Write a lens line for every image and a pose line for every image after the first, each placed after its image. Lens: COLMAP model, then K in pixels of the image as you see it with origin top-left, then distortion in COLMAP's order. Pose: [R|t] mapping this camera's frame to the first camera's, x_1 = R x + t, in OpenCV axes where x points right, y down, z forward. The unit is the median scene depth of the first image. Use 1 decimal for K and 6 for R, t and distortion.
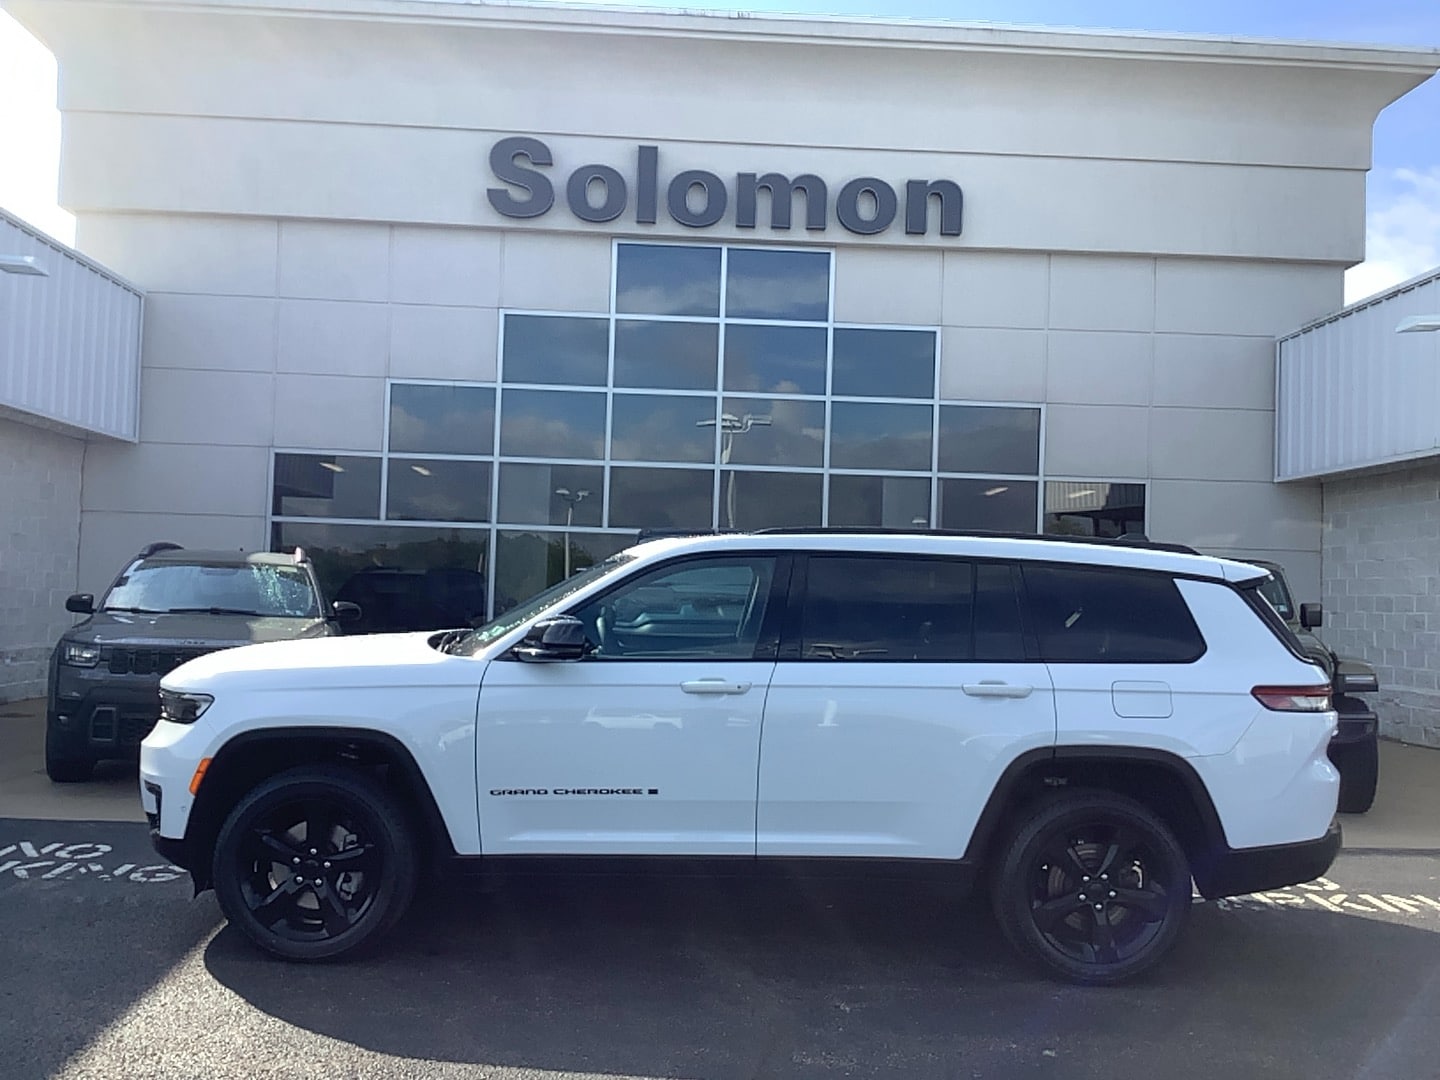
lens RADIAL K [[1290.8, 0, 720.0], [0, 1290.8, 540.0], [0, 0, 1]] dist [0.073151, -0.130020]
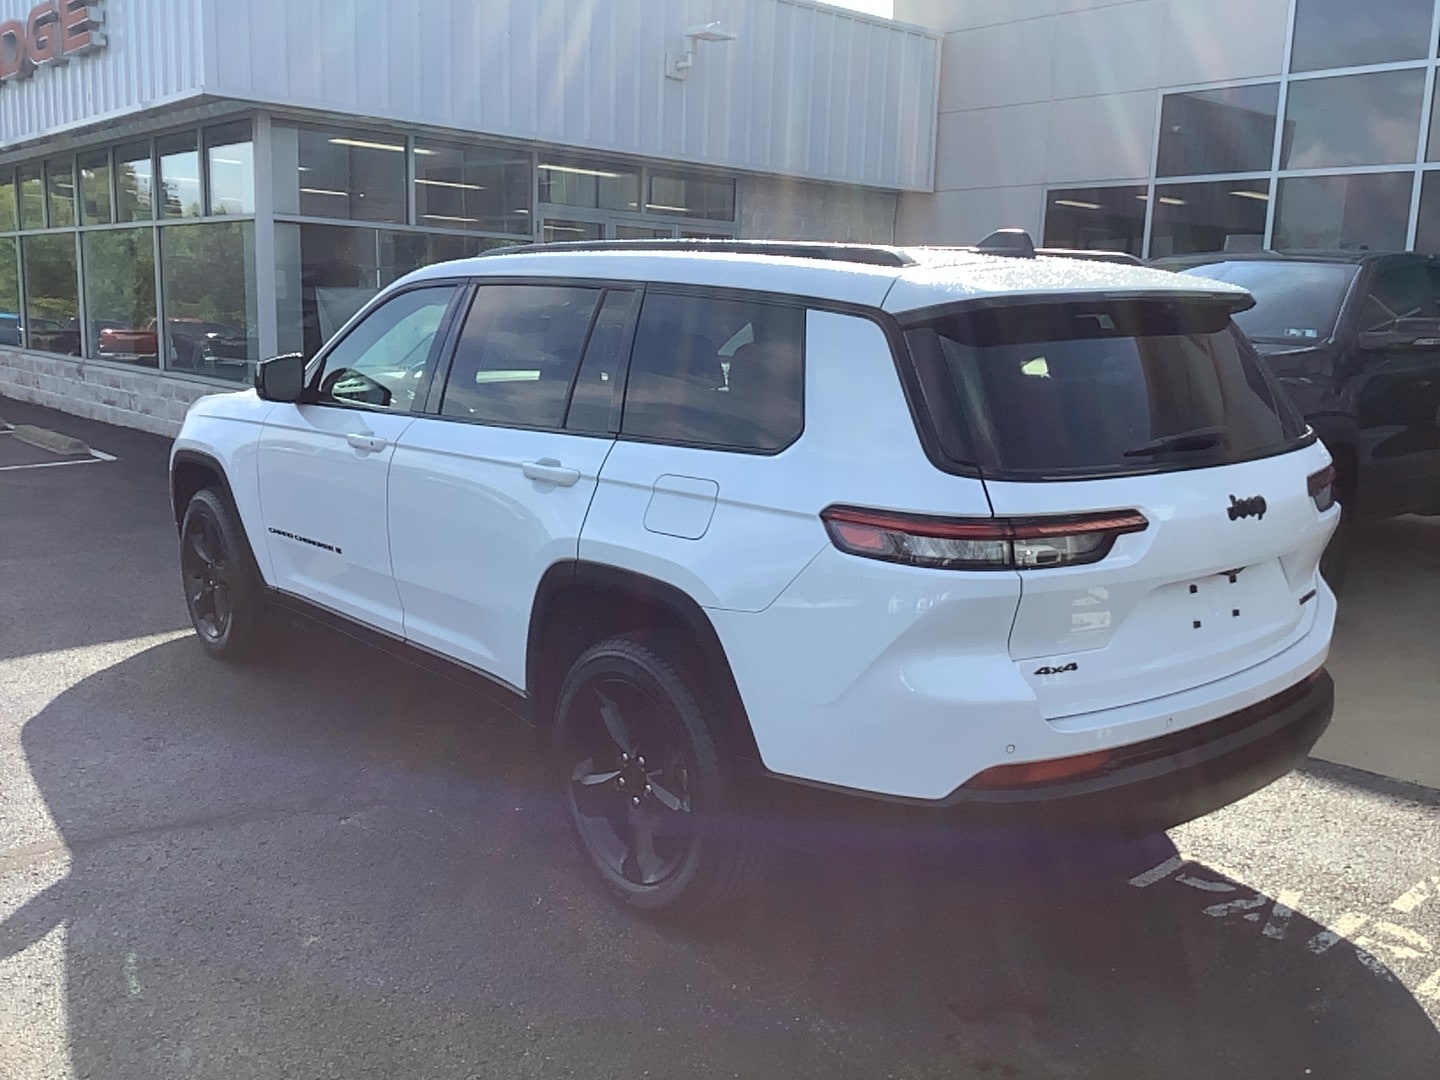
lens RADIAL K [[1290.8, 0, 720.0], [0, 1290.8, 540.0], [0, 0, 1]] dist [0.073151, -0.130020]
pose [[0.639192, 0.123762, -0.759023, 0.812567], [0.021063, 0.983778, 0.178147, 0.028654], [0.768758, -0.129858, 0.626217, 0.627131]]
